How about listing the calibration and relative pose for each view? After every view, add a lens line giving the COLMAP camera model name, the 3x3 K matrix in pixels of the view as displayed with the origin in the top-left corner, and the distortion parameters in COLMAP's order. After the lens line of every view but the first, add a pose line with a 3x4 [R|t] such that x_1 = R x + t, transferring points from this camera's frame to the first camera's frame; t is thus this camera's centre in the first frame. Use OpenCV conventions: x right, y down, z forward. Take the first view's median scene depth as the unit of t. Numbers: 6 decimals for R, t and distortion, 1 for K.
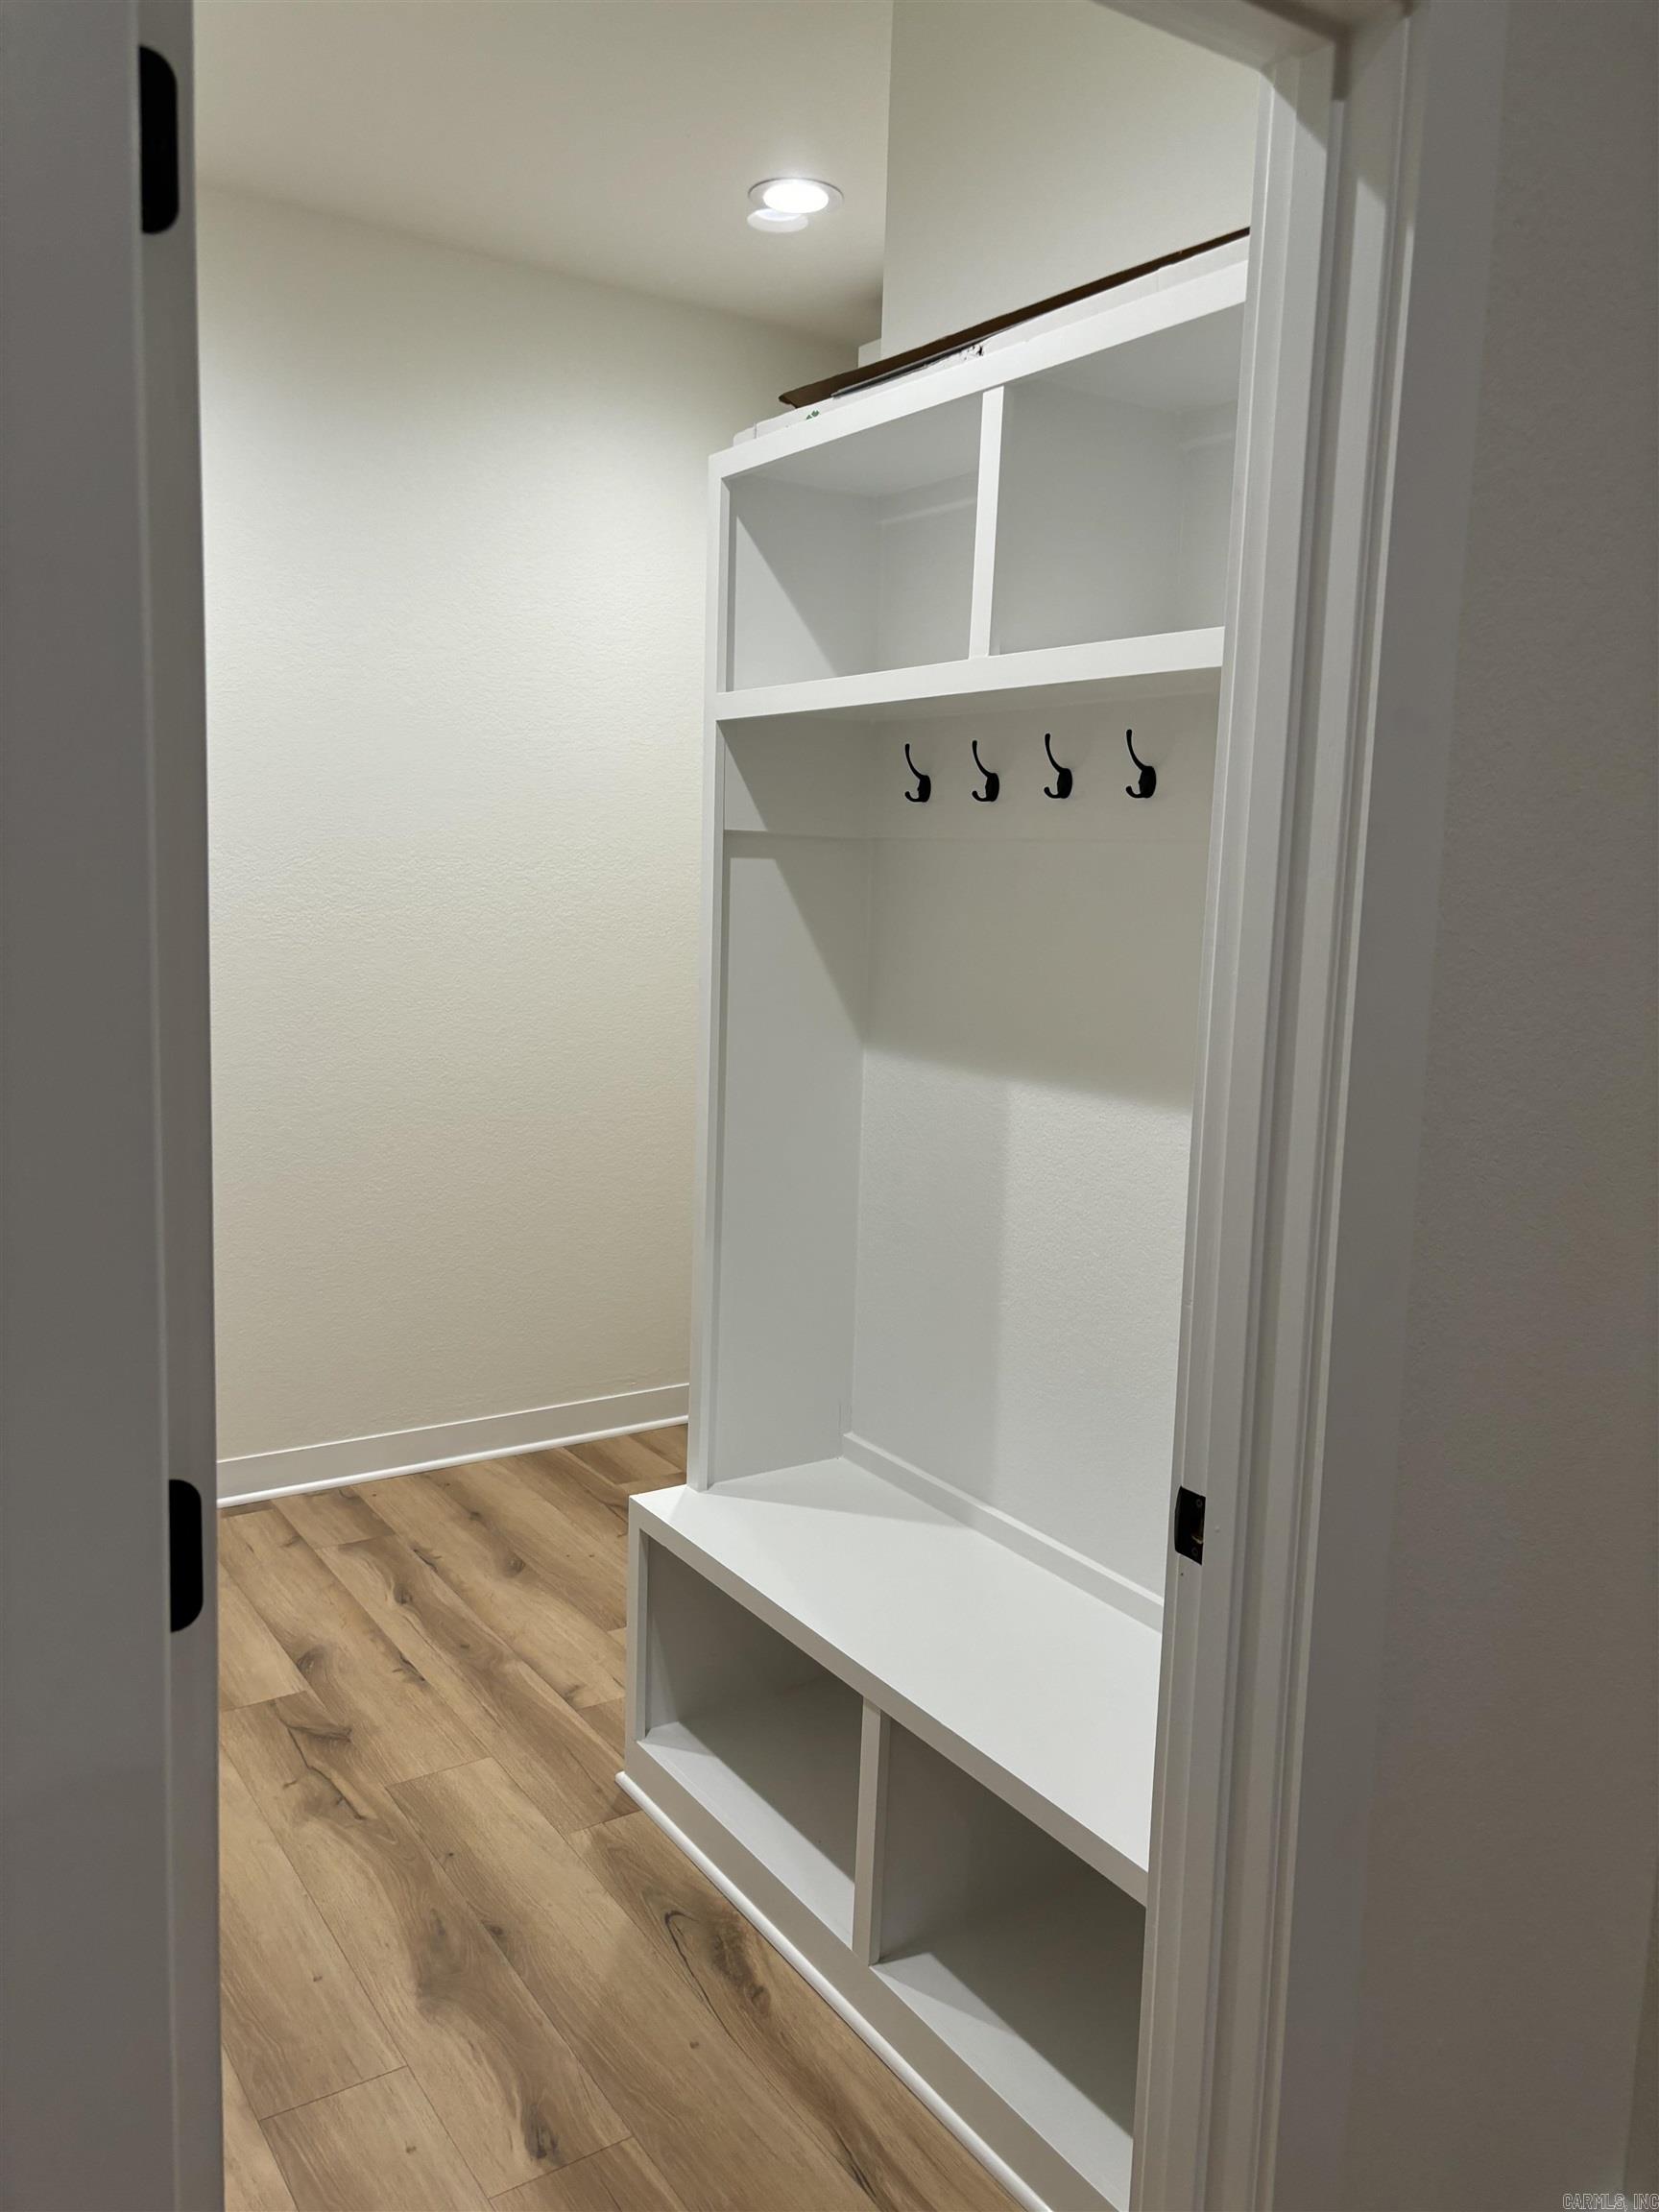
lens RADIAL K [[1674.2, 0, 829.2], [0, 1674.2, 1095.9], [0, 0, 1]] dist [-0.001594, -0.005959]
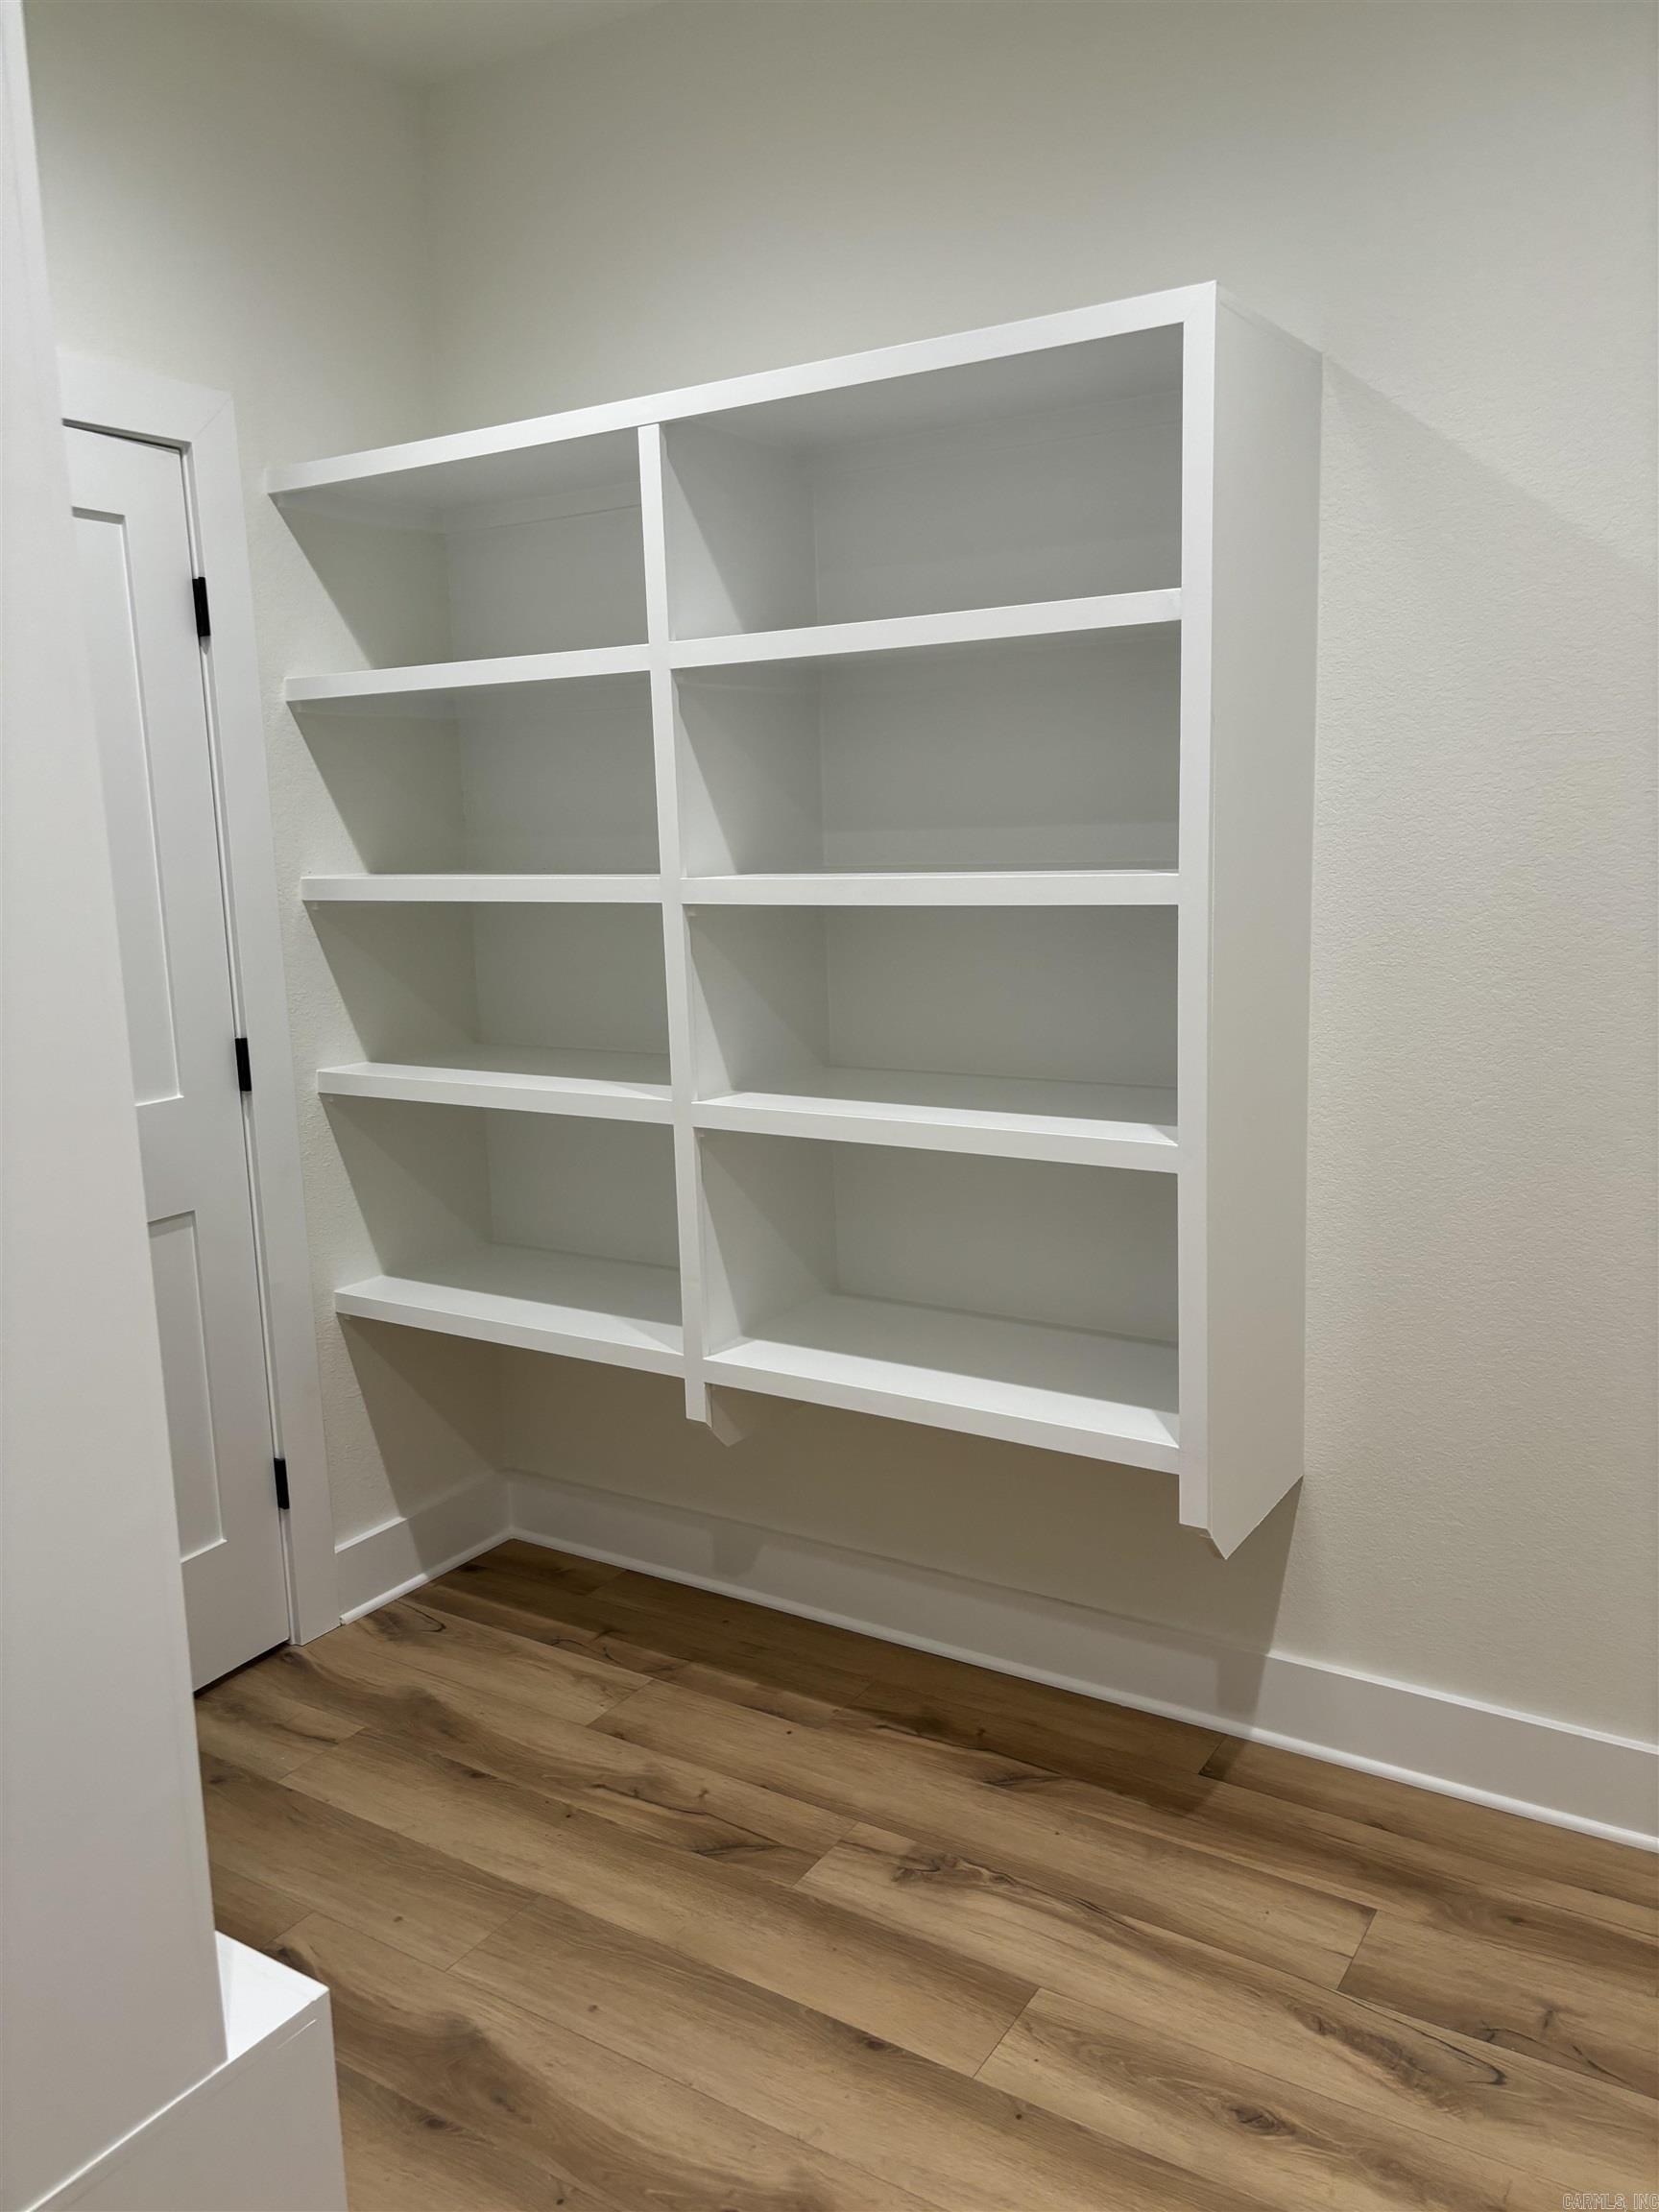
lens RADIAL K [[1674.2, 0, 831.4], [0, 1674.2, 1106.1], [0, 0, 1]] dist [-0.001594, -0.005959]
pose [[-0.915396, 0.059639, -0.398112, -0.073925], [-0.066372, 0.953070, 0.295385, -0.217774], [0.397045, 0.296818, -0.868478, 1.525577]]
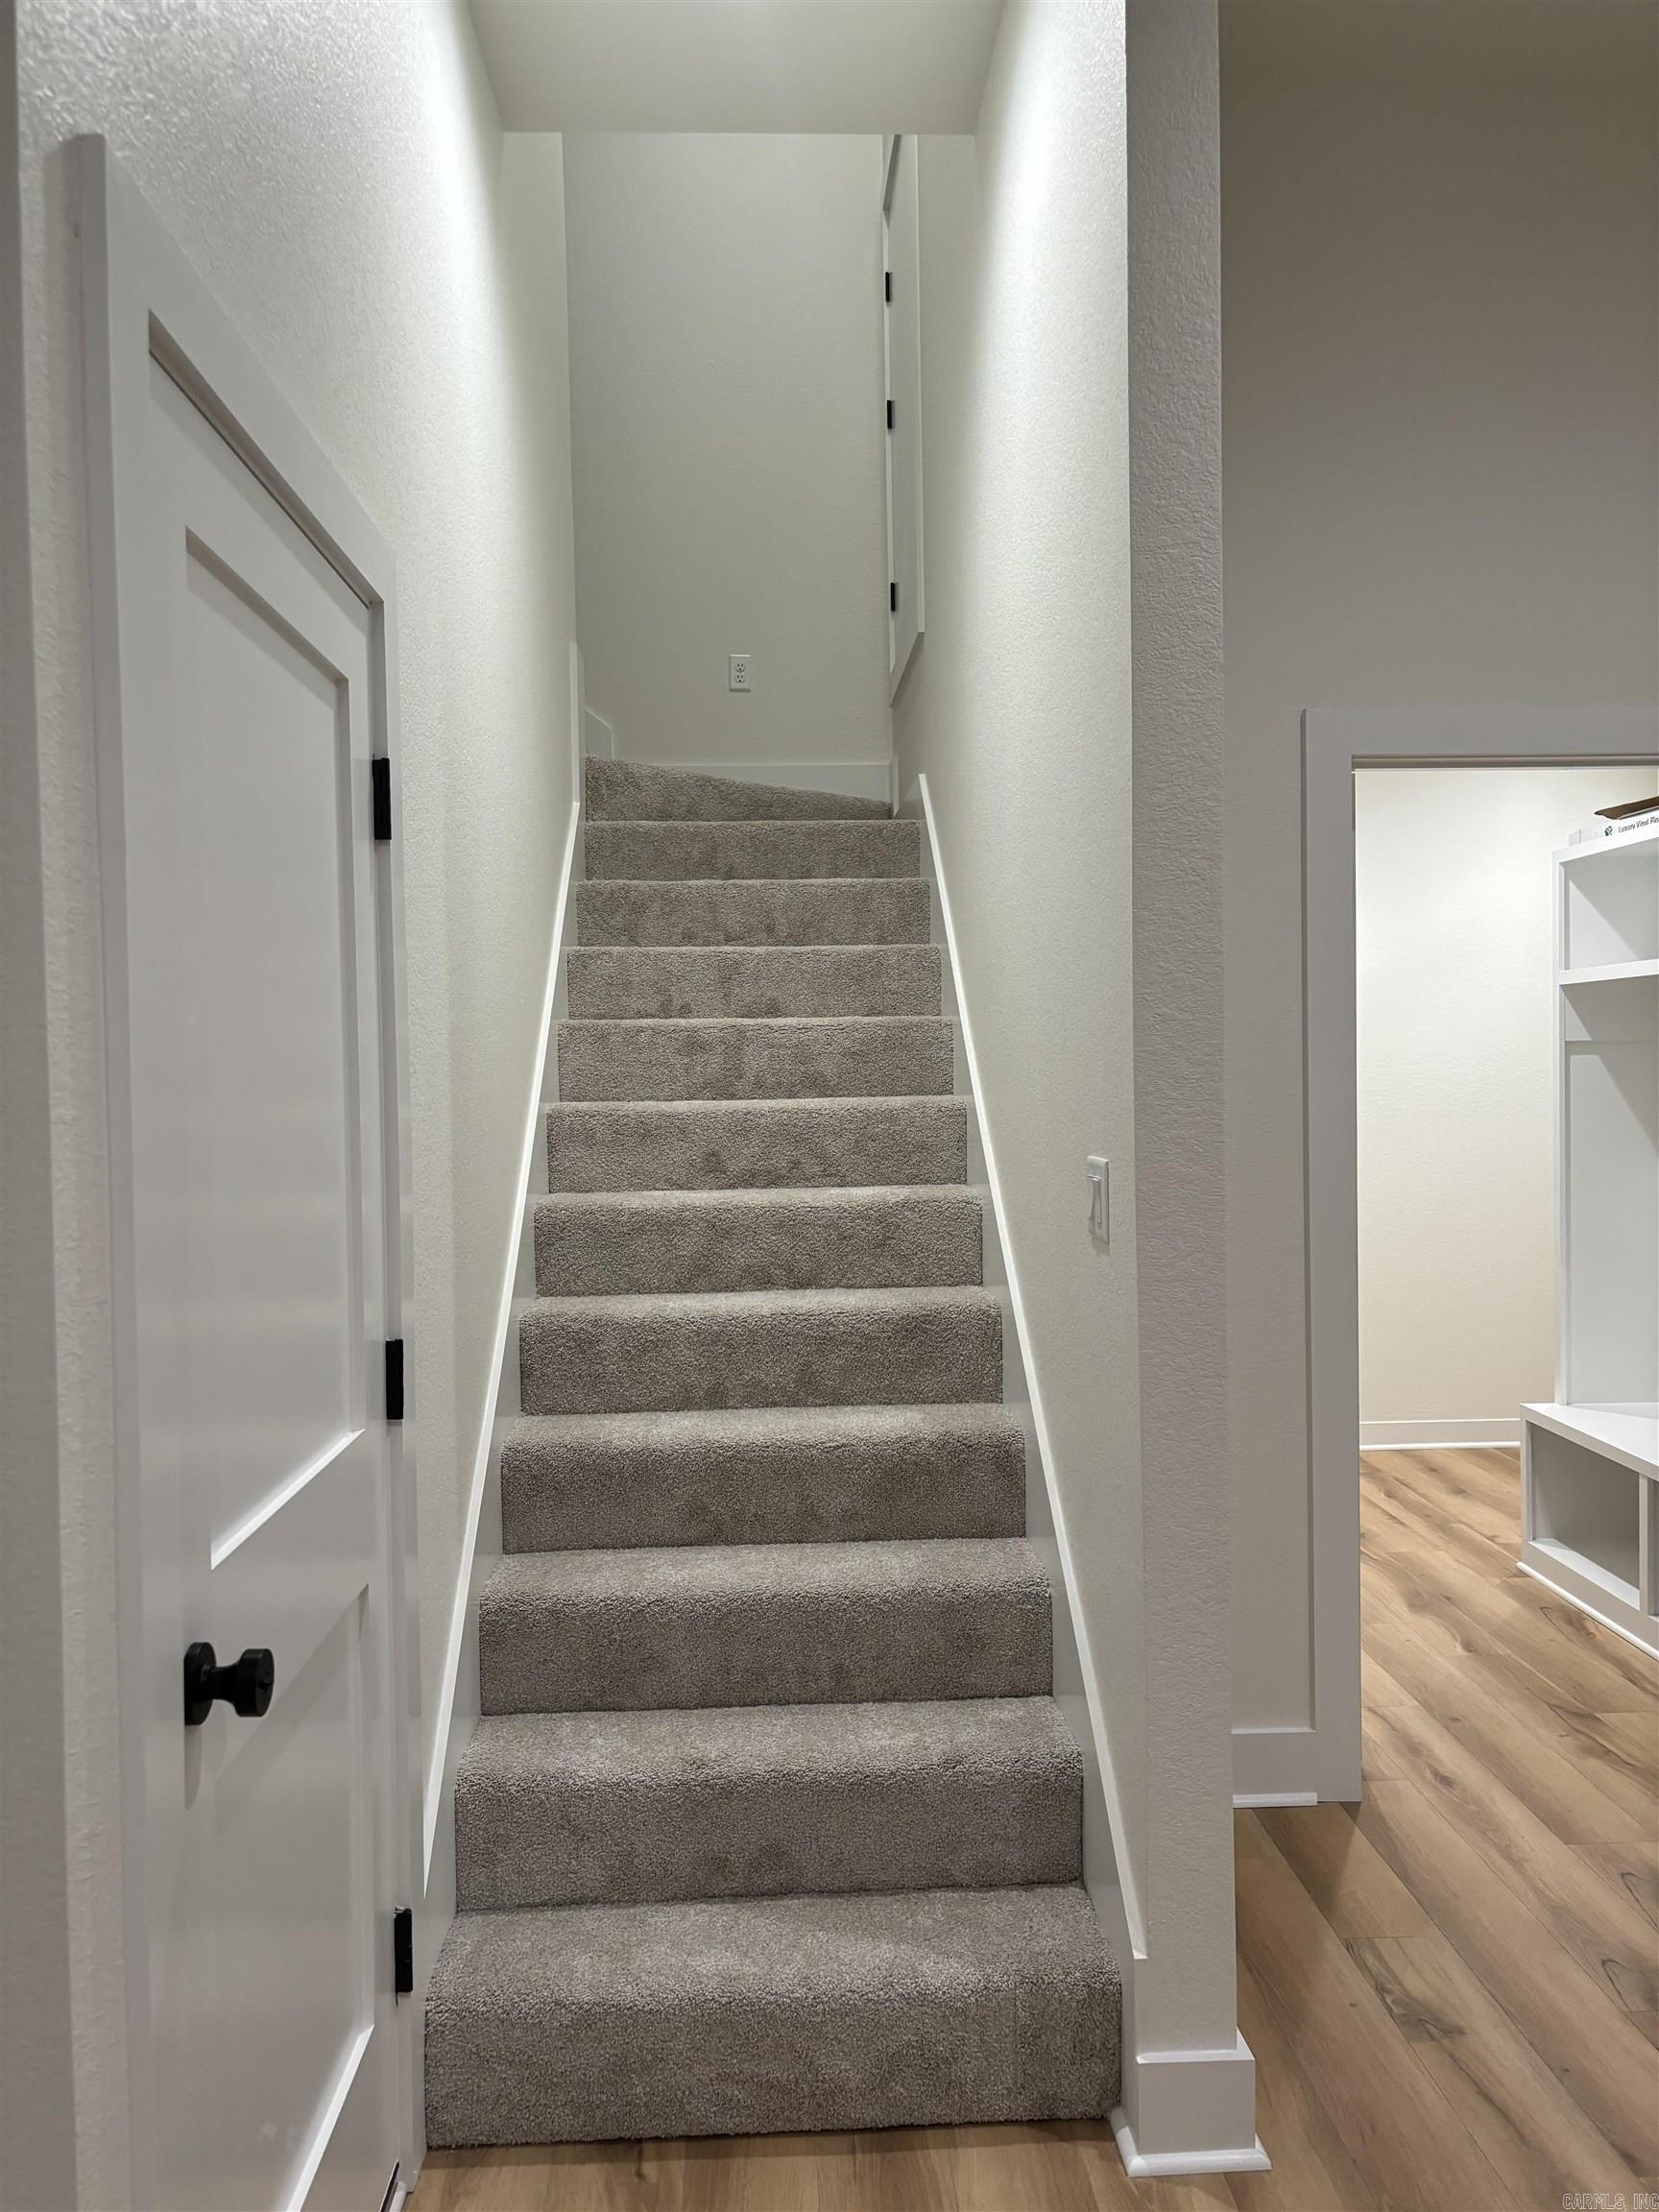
lens RADIAL K [[1674.2, 0, 831.5], [0, 1674.2, 1099.6], [0, 0, 1]] dist [-0.001594, -0.005959]
pose [[0.854391, -0.038628, -0.518192, 0.208725], [-0.036418, 0.990330, -0.133868, 0.193610], [0.518352, 0.133247, 0.844723, -1.037468]]
